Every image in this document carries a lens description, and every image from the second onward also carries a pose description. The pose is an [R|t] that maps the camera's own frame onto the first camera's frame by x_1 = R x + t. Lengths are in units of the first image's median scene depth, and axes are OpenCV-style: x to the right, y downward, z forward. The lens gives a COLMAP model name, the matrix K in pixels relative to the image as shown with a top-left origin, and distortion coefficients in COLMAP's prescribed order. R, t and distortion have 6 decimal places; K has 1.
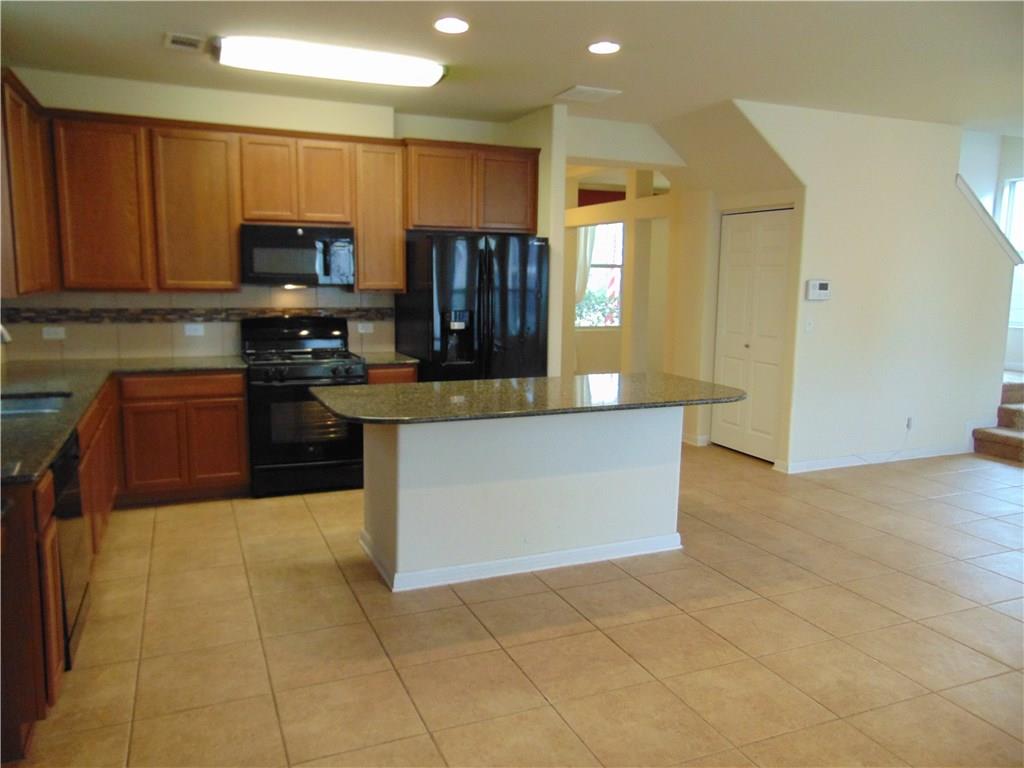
lens RADIAL K [[768.9, 0, 514.6], [0, 768.9, 383.5], [0, 0, 1]] dist [-0.034697, 0.081400]
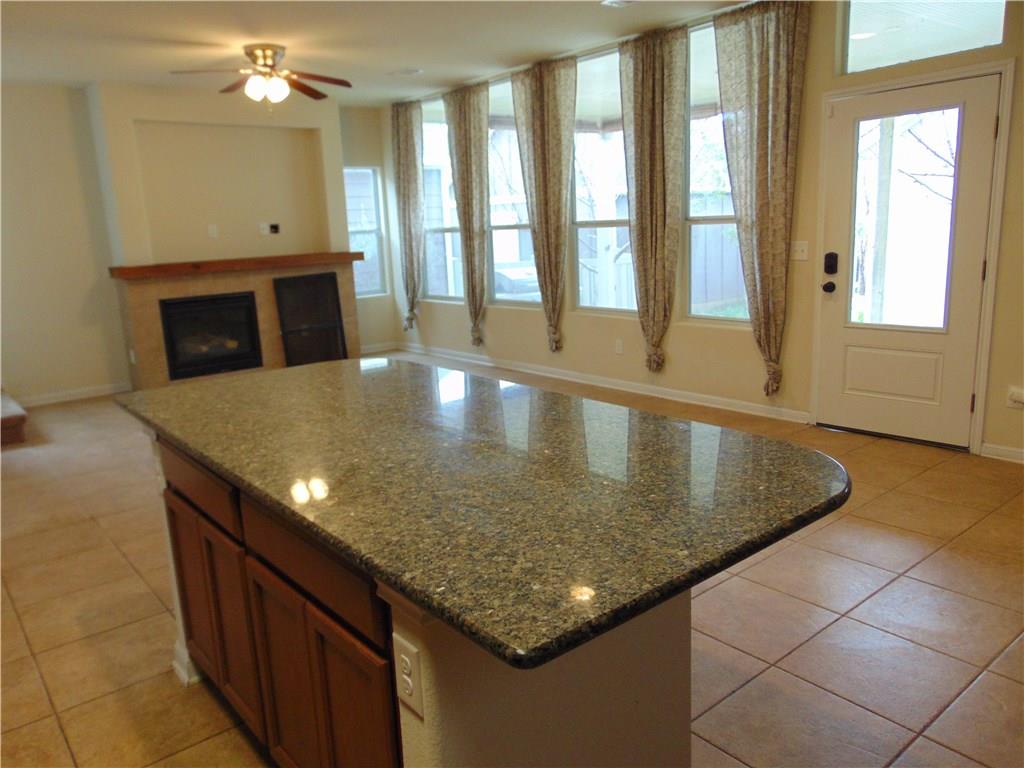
lens RADIAL K [[768.9, 0, 514.6], [0, 768.9, 383.5], [0, 0, 1]] dist [-0.034697, 0.081400]
pose [[-0.281137, -0.195966, 0.939446, -0.377689], [0.170656, 0.953117, 0.249888, -0.104578], [-0.944372, 0.230575, -0.234514, 0.827193]]
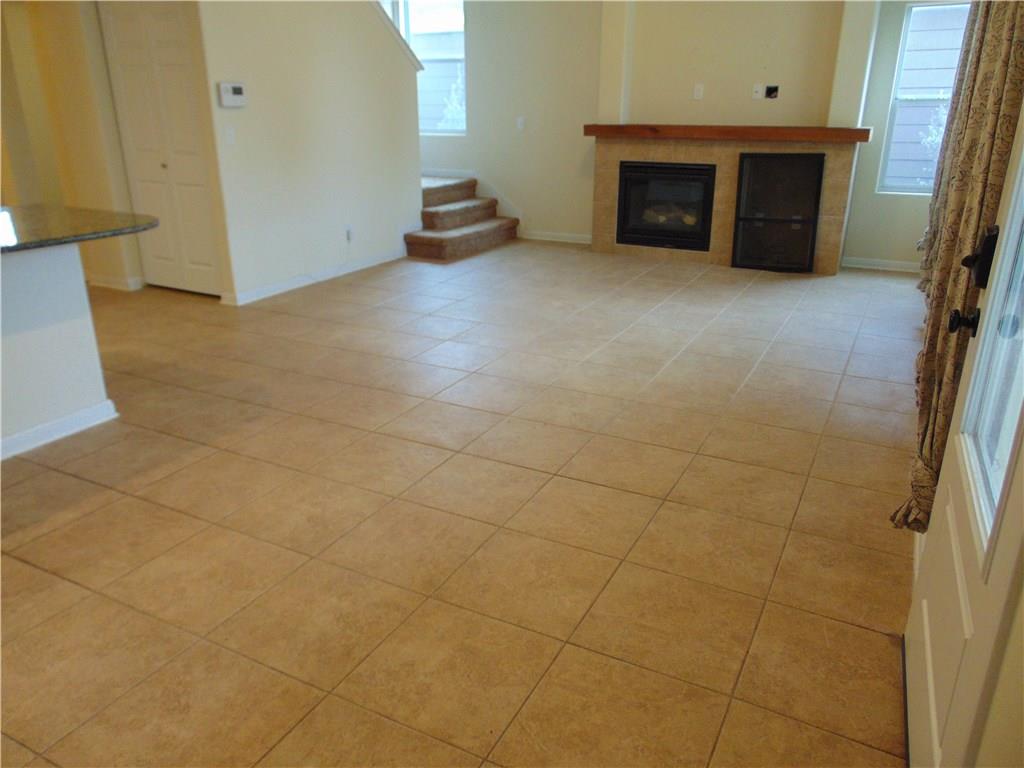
lens RADIAL K [[768.9, 0, 514.6], [0, 768.9, 383.5], [0, 0, 1]] dist [-0.034697, 0.081400]
pose [[0.774808, -0.226406, 0.590265, 0.057353], [0.091963, 0.964106, 0.249083, 0.010552], [-0.625472, -0.138709, 0.767818, 0.081002]]
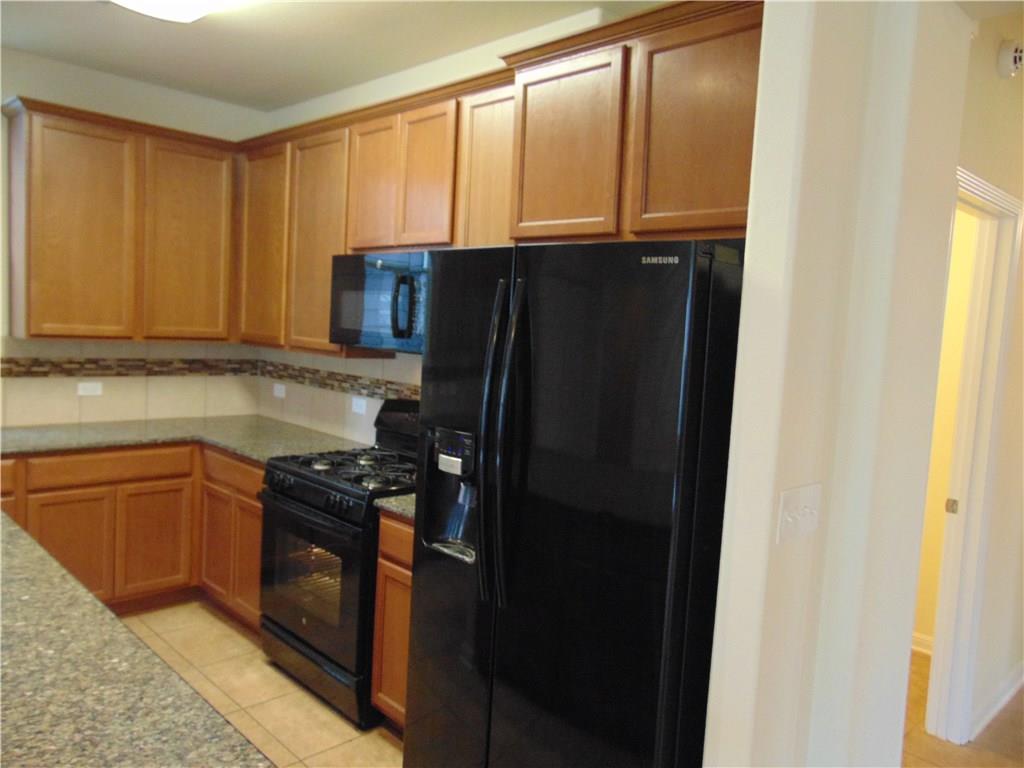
lens RADIAL K [[768.9, 0, 514.6], [0, 768.9, 383.5], [0, 0, 1]] dist [-0.034697, 0.081400]
pose [[0.363673, 0.082380, -0.927877, 0.331866], [-0.180067, 0.983512, 0.016744, -0.135851], [0.913957, 0.160991, 0.372510, 0.897647]]
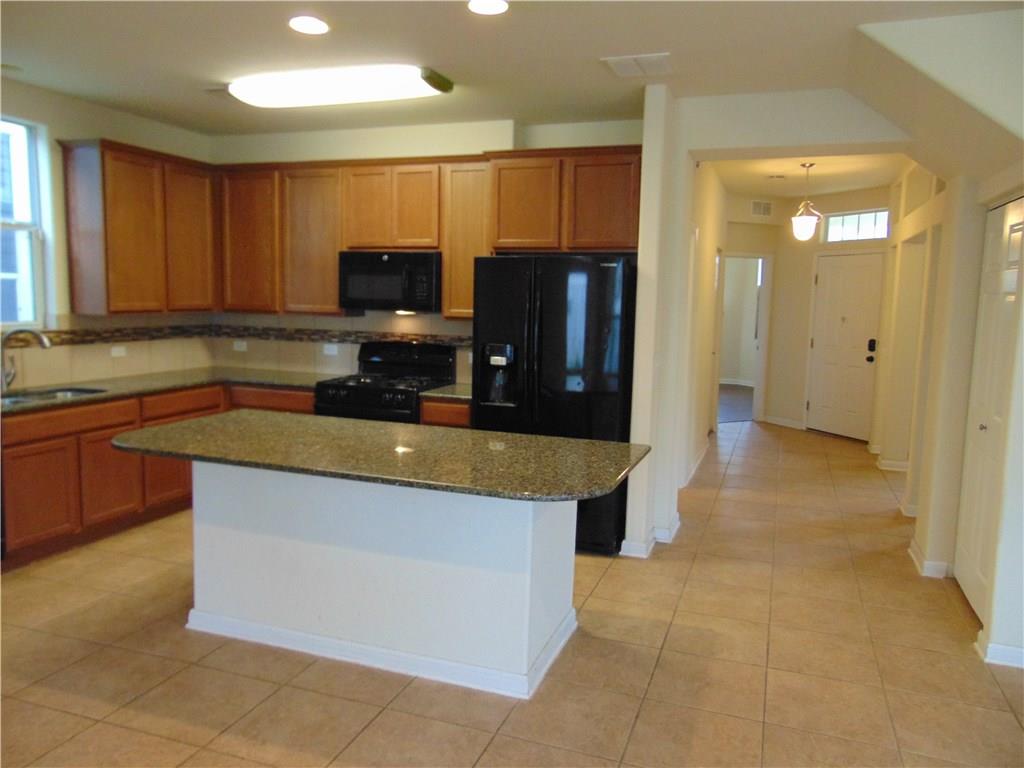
lens RADIAL K [[768.9, 0, 514.6], [0, 768.9, 383.5], [0, 0, 1]] dist [-0.034697, 0.081400]
pose [[0.733000, 0.082768, -0.675174, 0.543388], [-0.107774, 0.994163, 0.004868, -0.058085], [0.671637, 0.069198, 0.737642, 0.387317]]
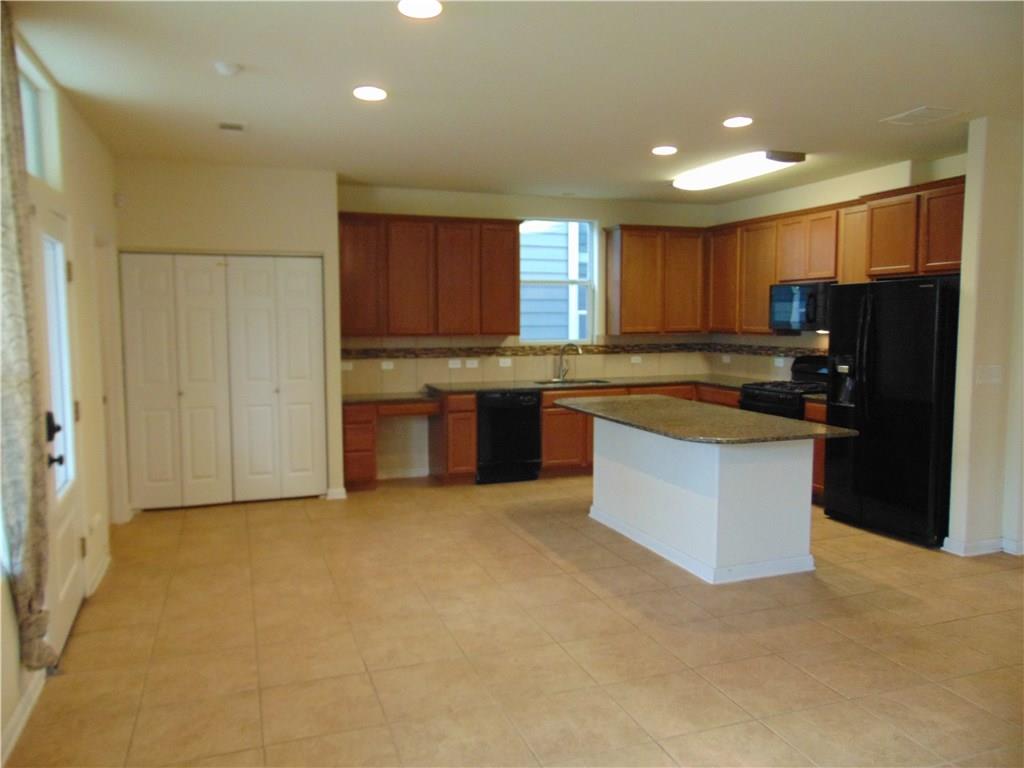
lens RADIAL K [[768.9, 0, 514.6], [0, 768.9, 383.5], [0, 0, 1]] dist [-0.034697, 0.081400]
pose [[-0.054948, 0.072201, -0.995875, 1.032912], [-0.134601, 0.987743, 0.079038, -0.080825], [0.989375, 0.138389, -0.044556, 0.622324]]
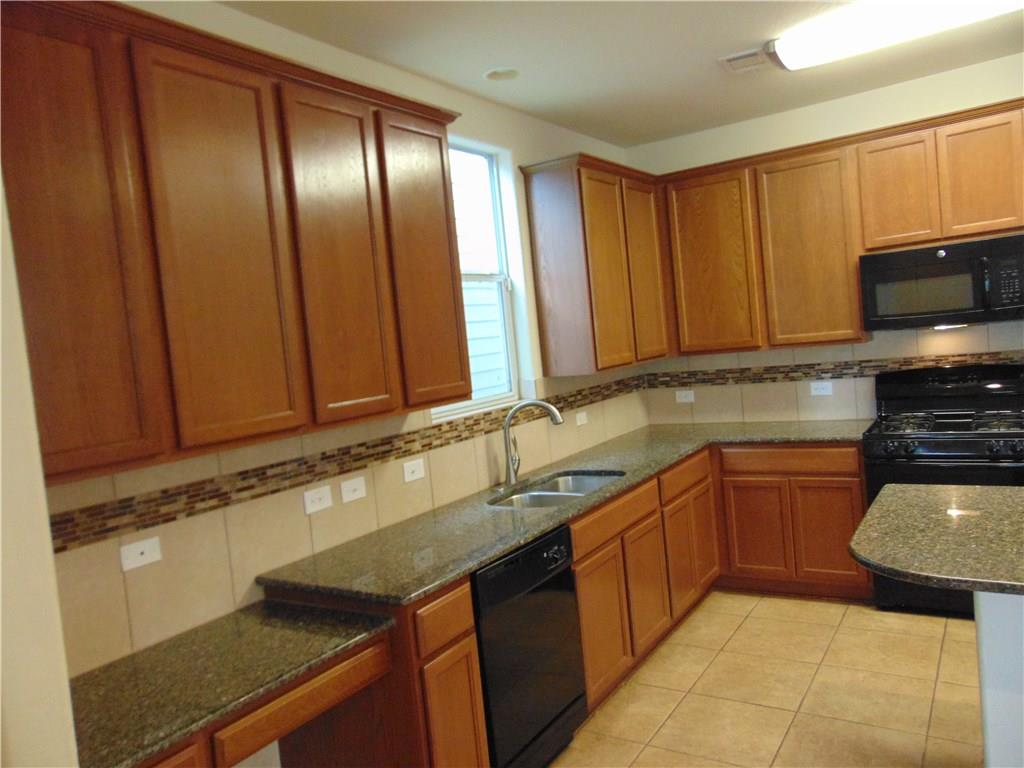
lens RADIAL K [[768.9, 0, 514.6], [0, 768.9, 383.5], [0, 0, 1]] dist [-0.034697, 0.081400]
pose [[0.553605, -0.020864, -0.832518, 0.102539], [-0.004675, 0.999593, -0.028160, -0.052344], [0.832767, 0.019481, 0.553282, 0.261945]]
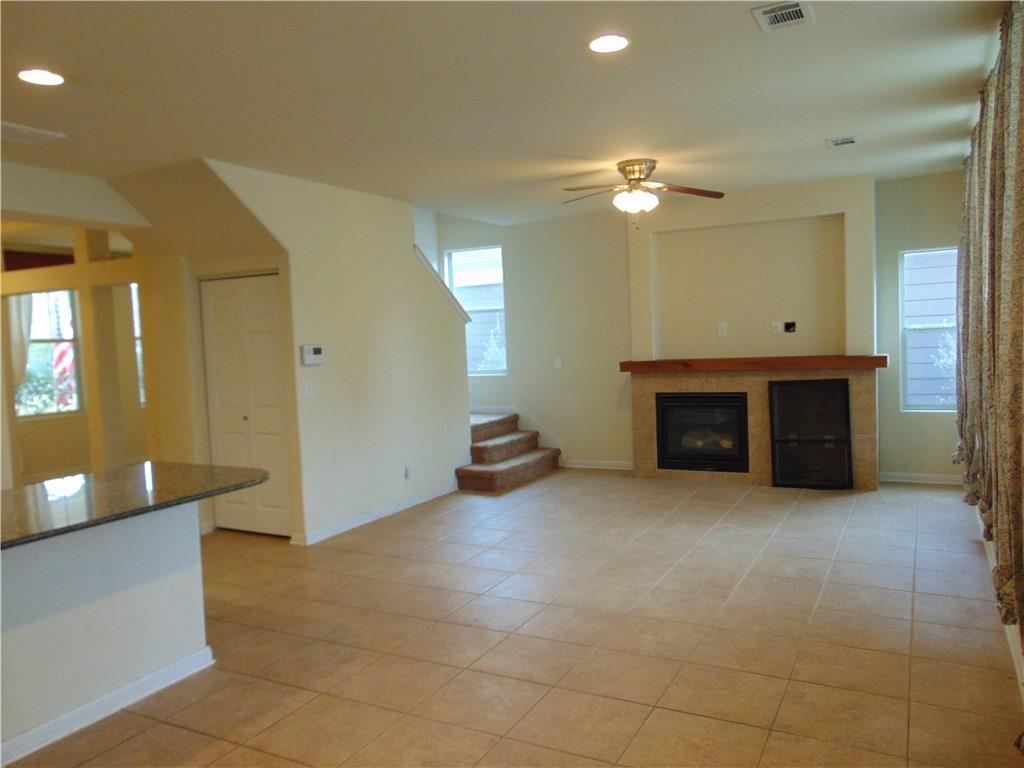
lens RADIAL K [[768.9, 0, 514.6], [0, 768.9, 383.5], [0, 0, 1]] dist [-0.034697, 0.081400]
pose [[0.781964, -0.084703, 0.617541, -0.018799], [0.136311, 0.989982, -0.036817, -0.014354], [-0.608236, 0.112967, 0.785676, 0.074108]]
